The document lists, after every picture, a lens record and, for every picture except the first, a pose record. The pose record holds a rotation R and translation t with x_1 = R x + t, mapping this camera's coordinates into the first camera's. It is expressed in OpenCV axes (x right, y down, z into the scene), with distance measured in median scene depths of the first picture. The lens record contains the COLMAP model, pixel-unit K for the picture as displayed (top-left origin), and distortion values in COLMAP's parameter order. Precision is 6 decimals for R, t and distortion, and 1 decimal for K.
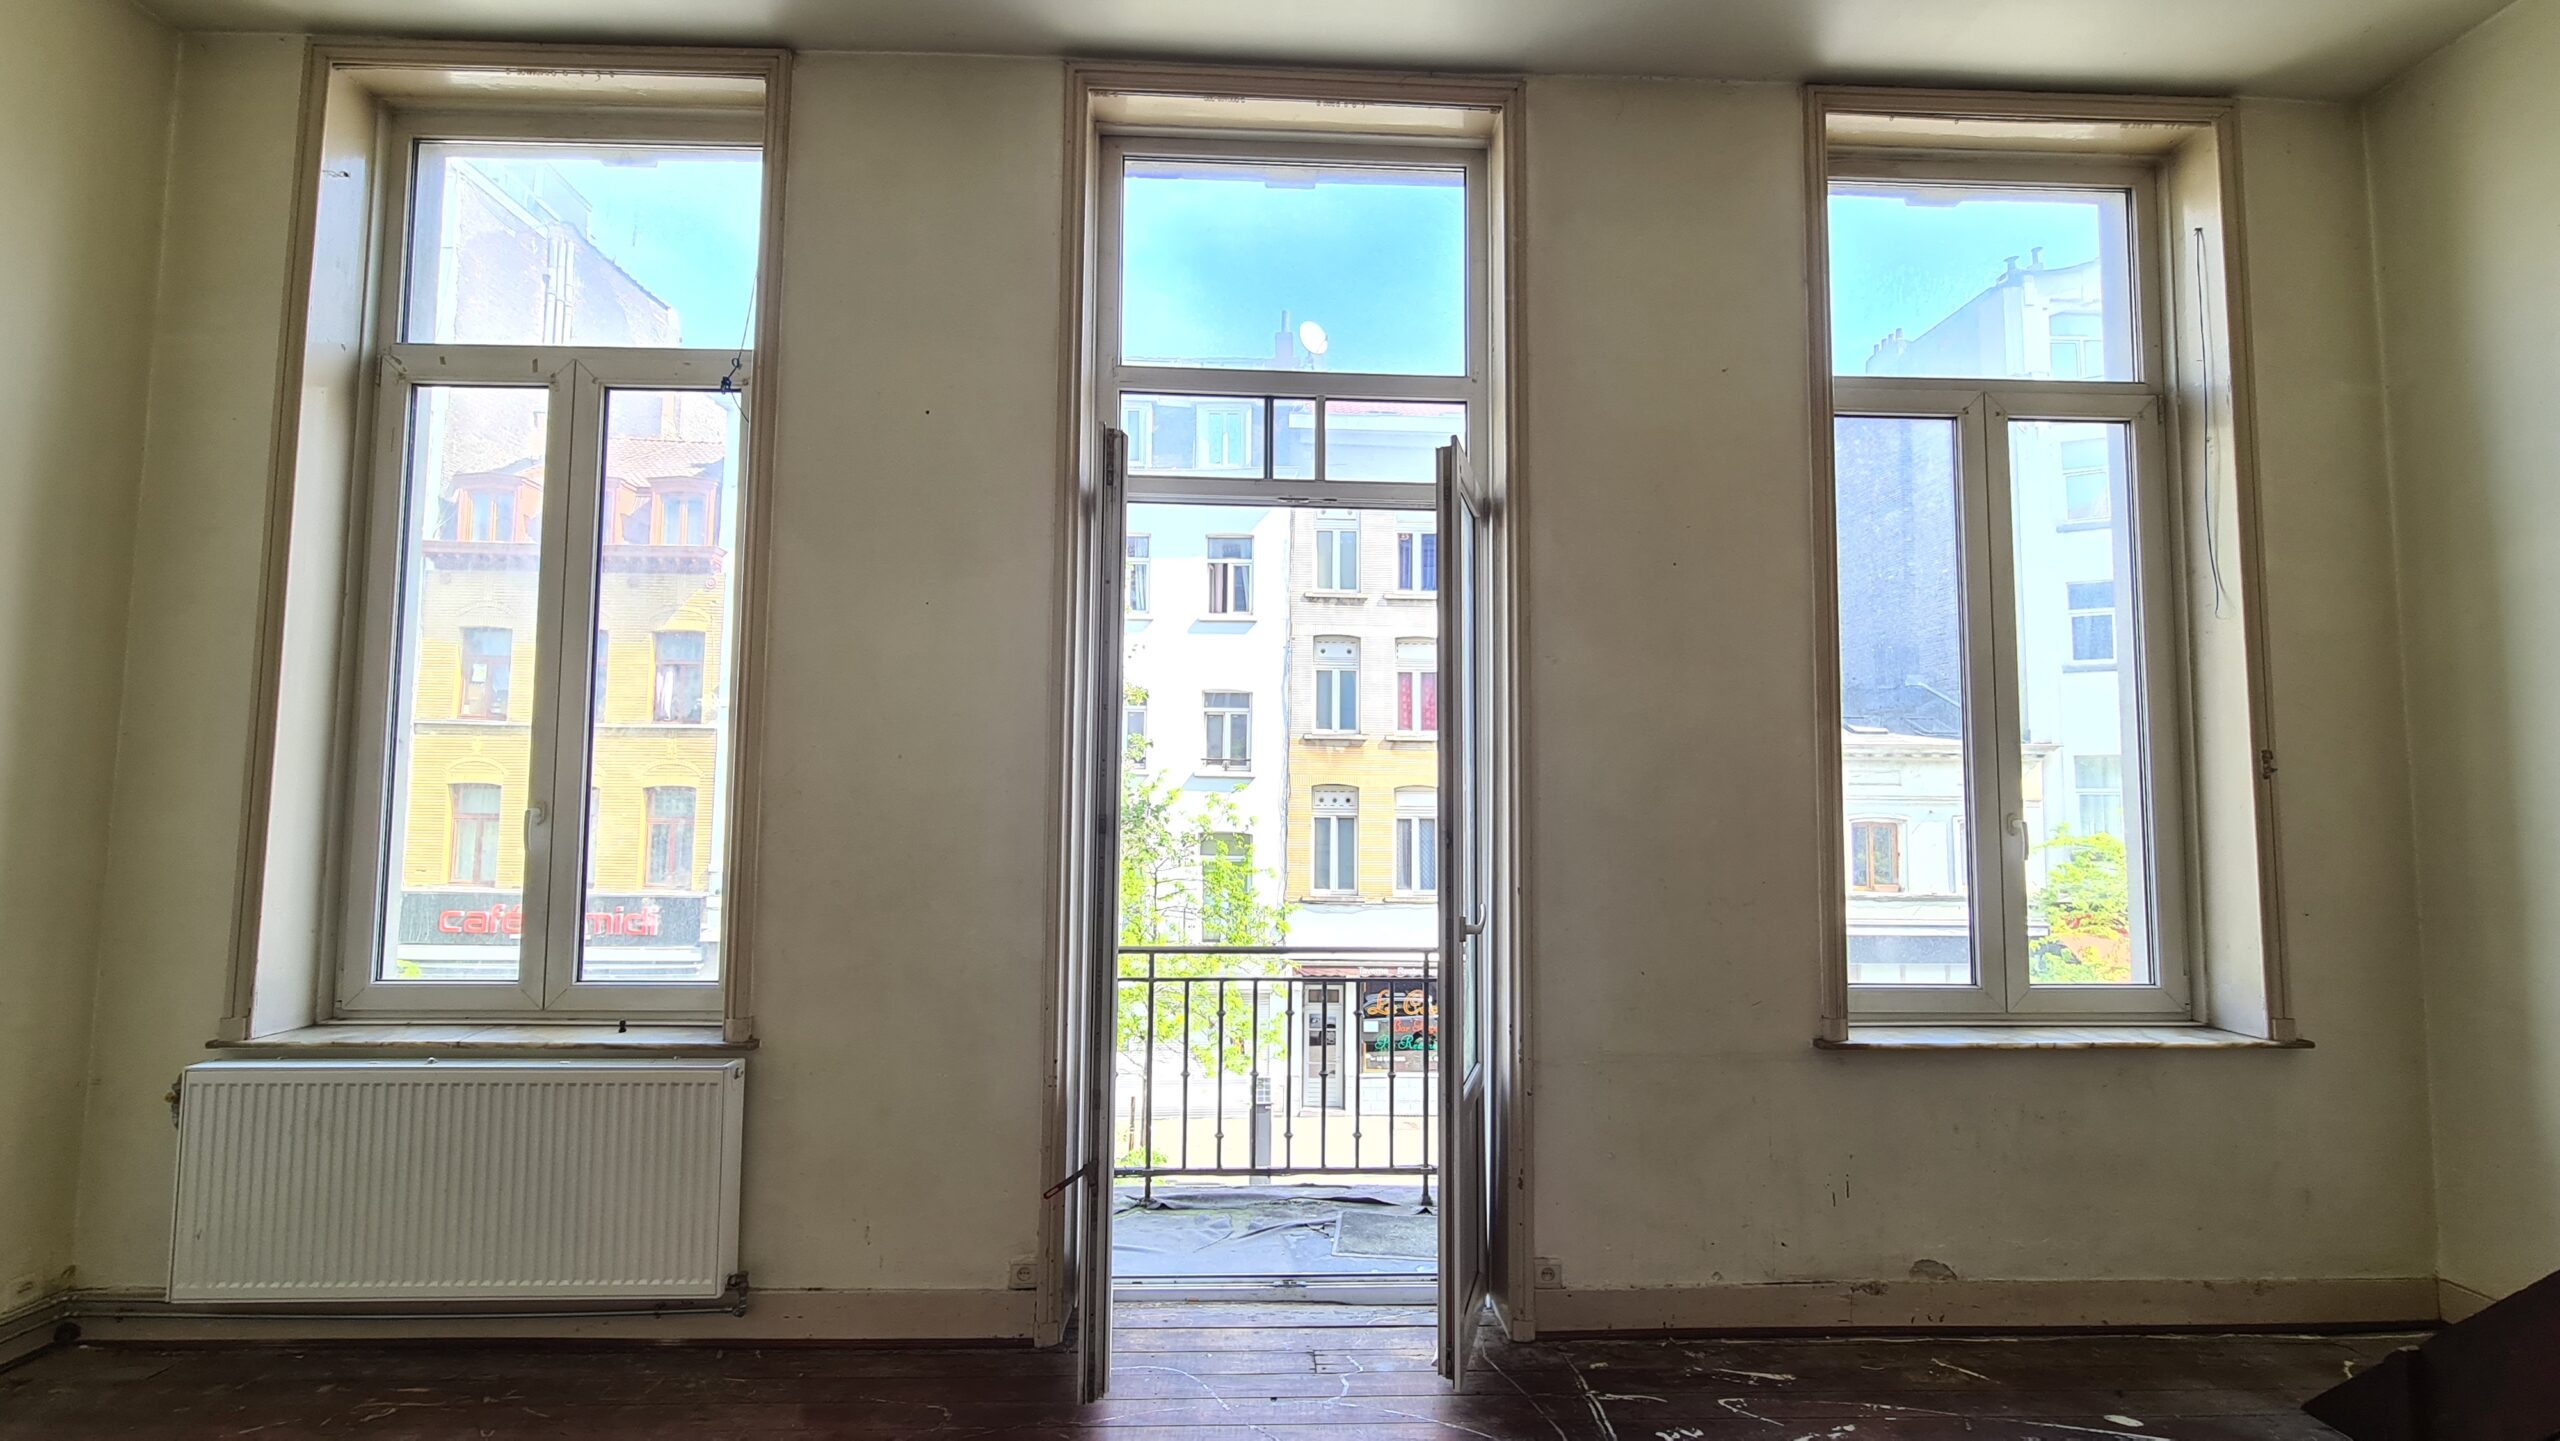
lens RADIAL K [[1067.6, 0, 1283.3], [0, 1067.6, 739.6], [0, 0, 1]] dist [0.002208, -0.000614]
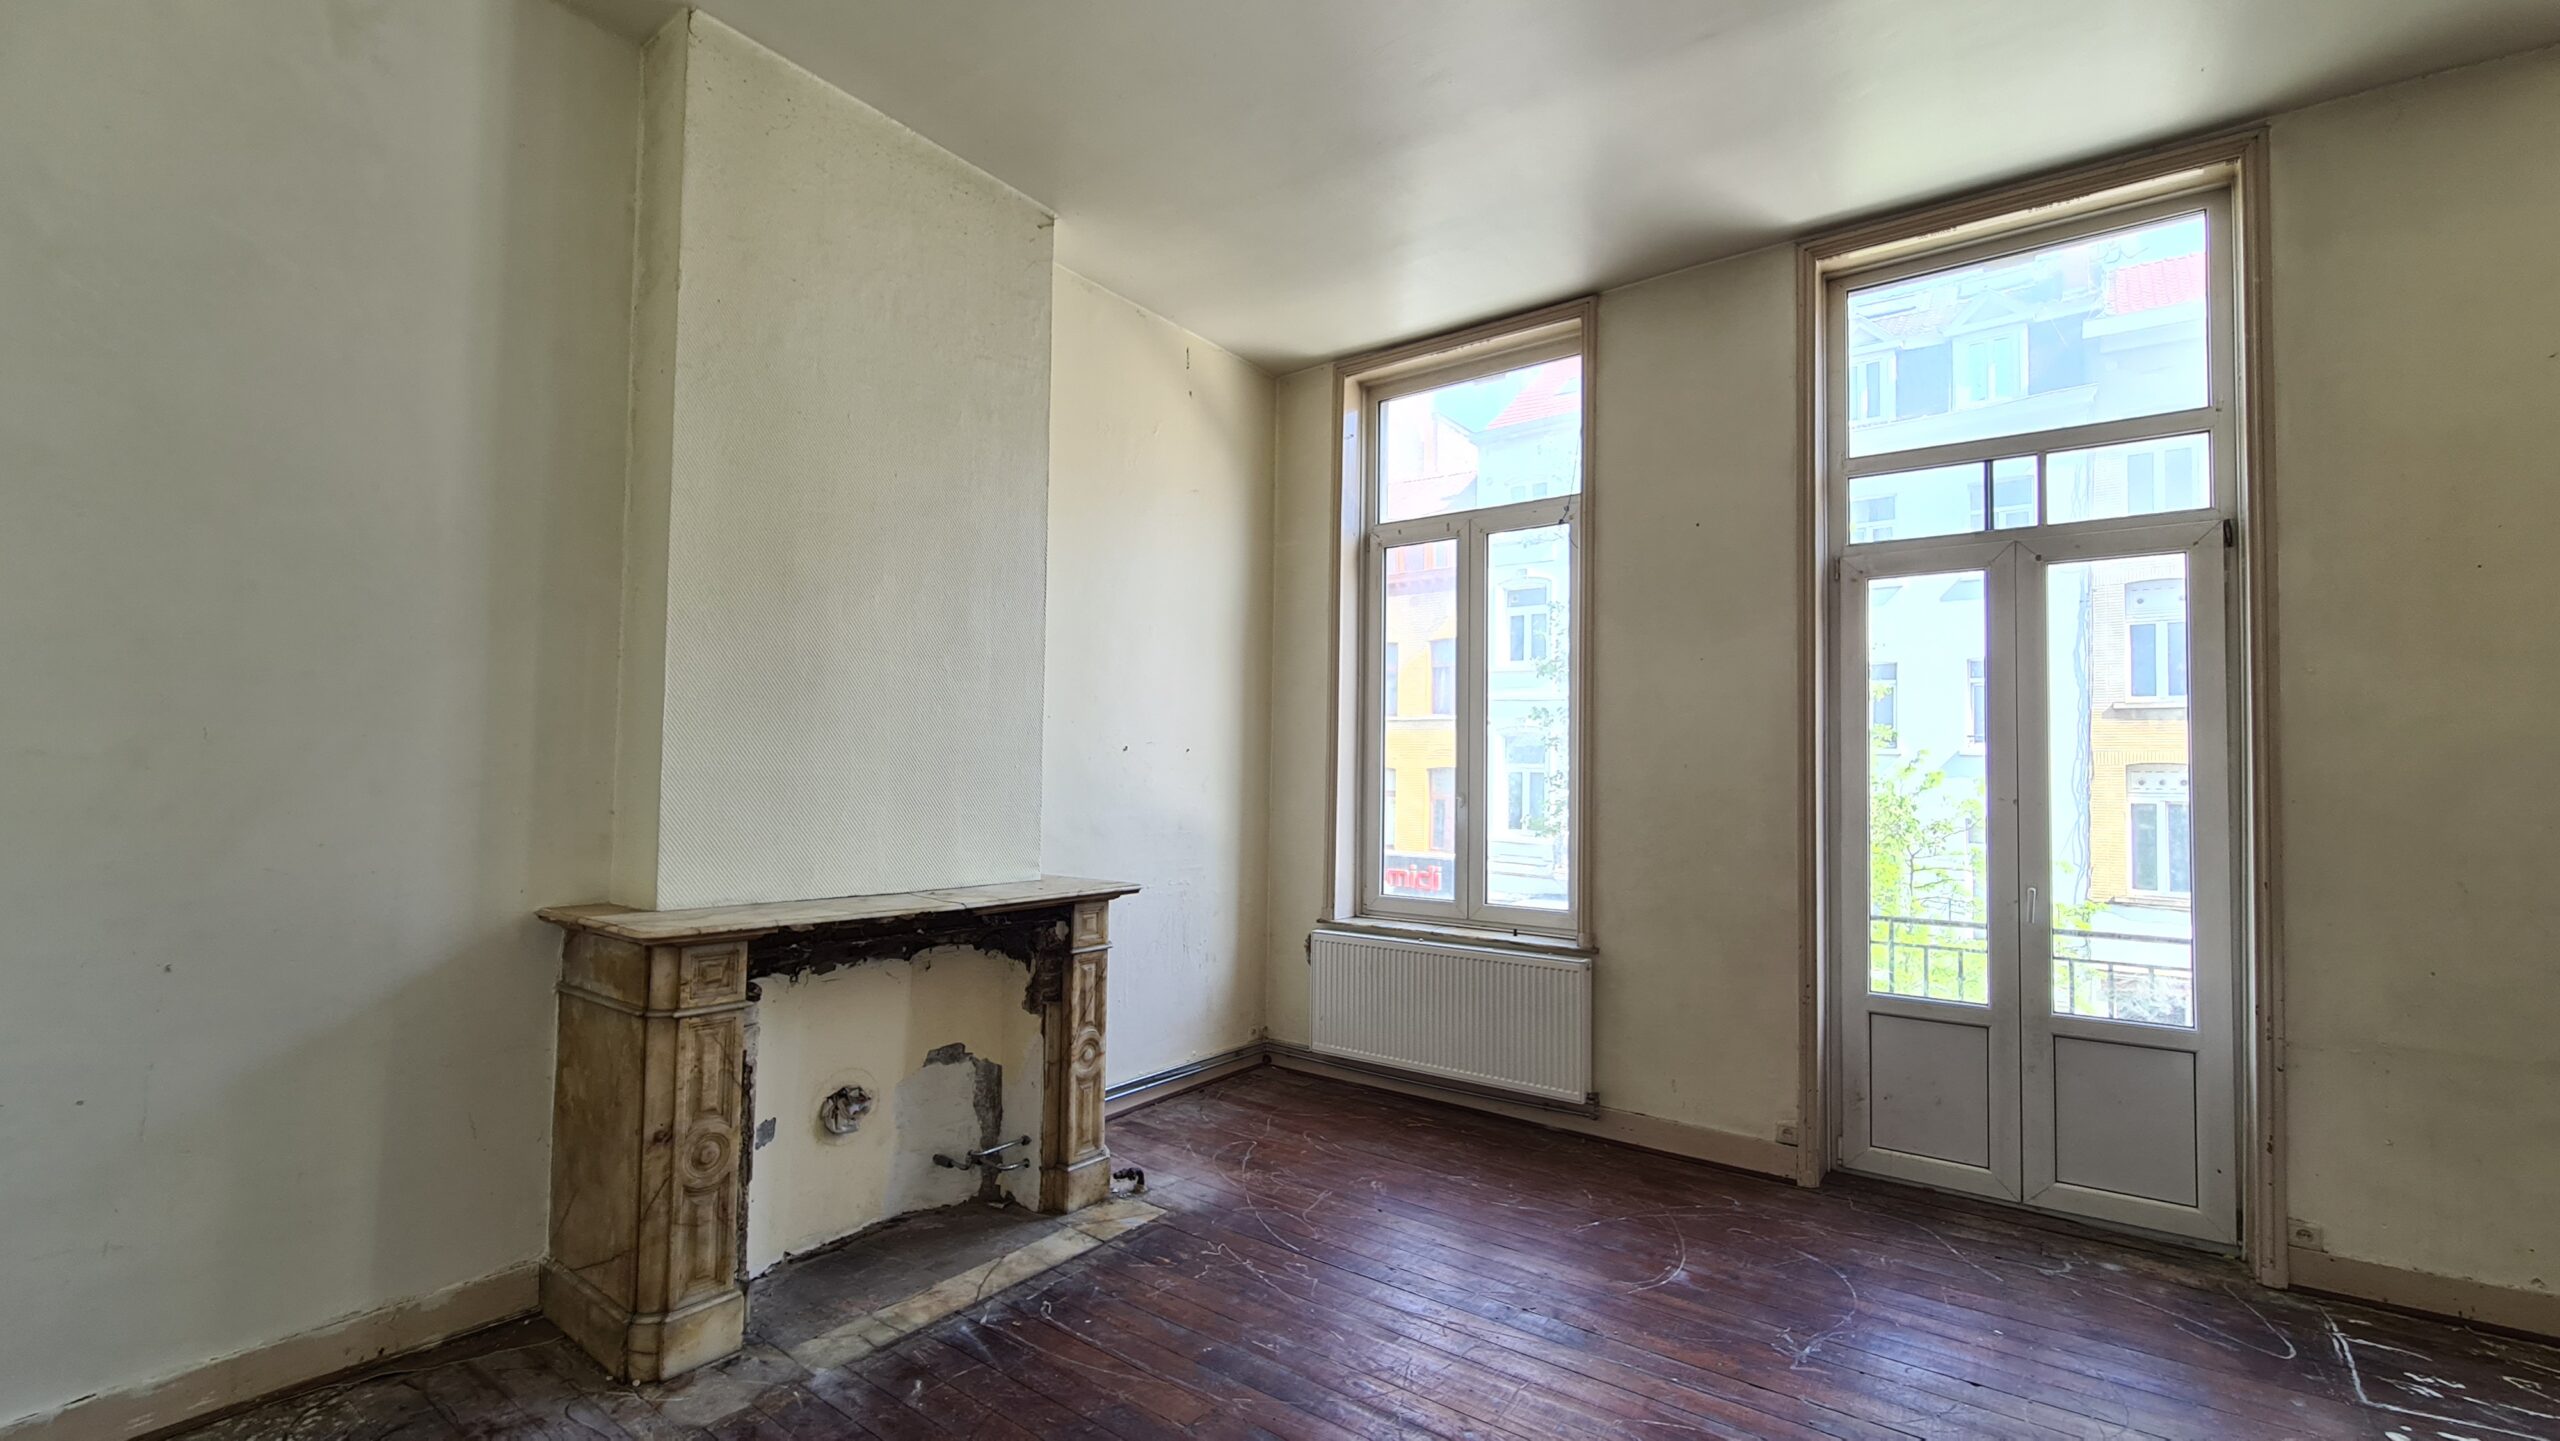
lens RADIAL K [[1067.6, 0, 1283.2], [0, 1067.6, 742.2], [0, 0, 1]] dist [0.002208, -0.000614]
pose [[0.793725, -0.017366, -0.608029, 0.088092], [0.031969, 0.999402, 0.013189, -0.051027], [0.607436, -0.029906, 0.793806, -0.471000]]
